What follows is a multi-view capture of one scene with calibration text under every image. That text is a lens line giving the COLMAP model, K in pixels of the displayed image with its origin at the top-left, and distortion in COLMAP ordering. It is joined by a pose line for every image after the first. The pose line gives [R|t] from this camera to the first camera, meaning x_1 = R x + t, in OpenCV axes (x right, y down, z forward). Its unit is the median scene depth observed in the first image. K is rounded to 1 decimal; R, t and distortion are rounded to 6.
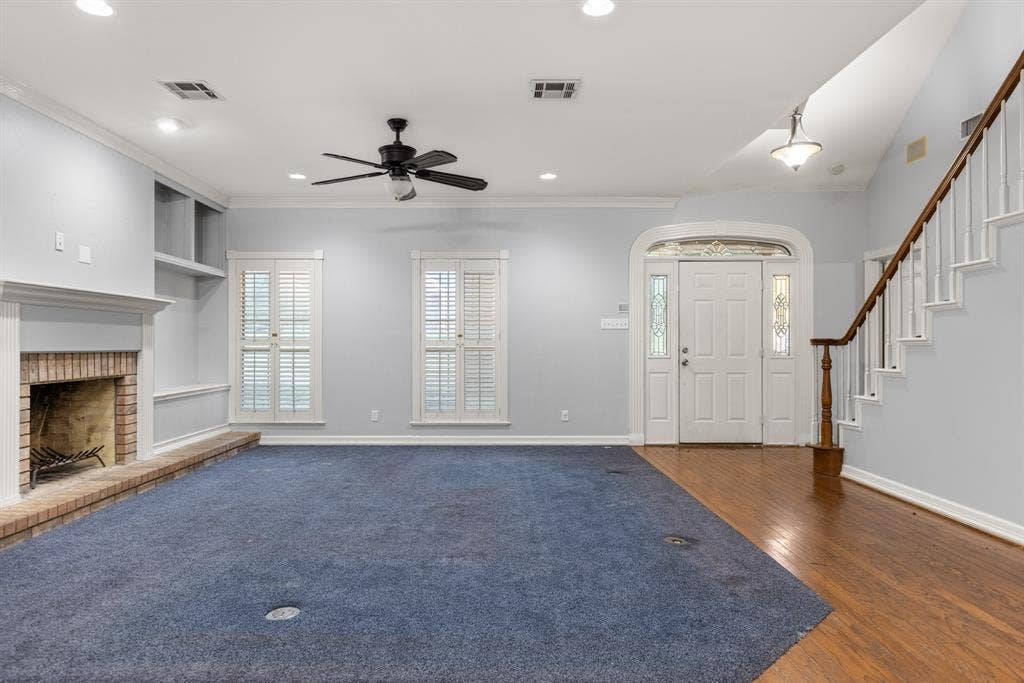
lens RADIAL K [[626.5, 0, 502.3], [0, 626.5, 342.1], [0, 0, 1]] dist [0.001308, -0.001220]
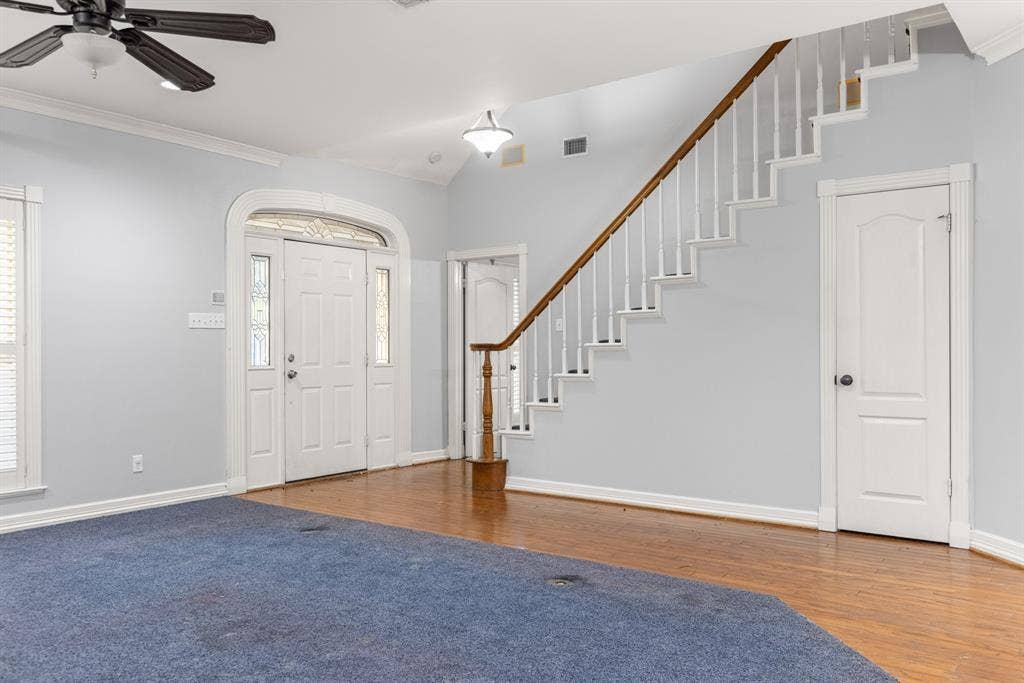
lens RADIAL K [[798.6, 0, 512.5], [0, 798.6, 345.2], [0, 0, 1]] dist [0.003167, -0.000748]
pose [[0.591961, 0.001997, 0.805964, -0.412492], [0.000374, 0.999996, -0.002753, 0.000194], [-0.805966, 0.001931, 0.591958, 0.271760]]
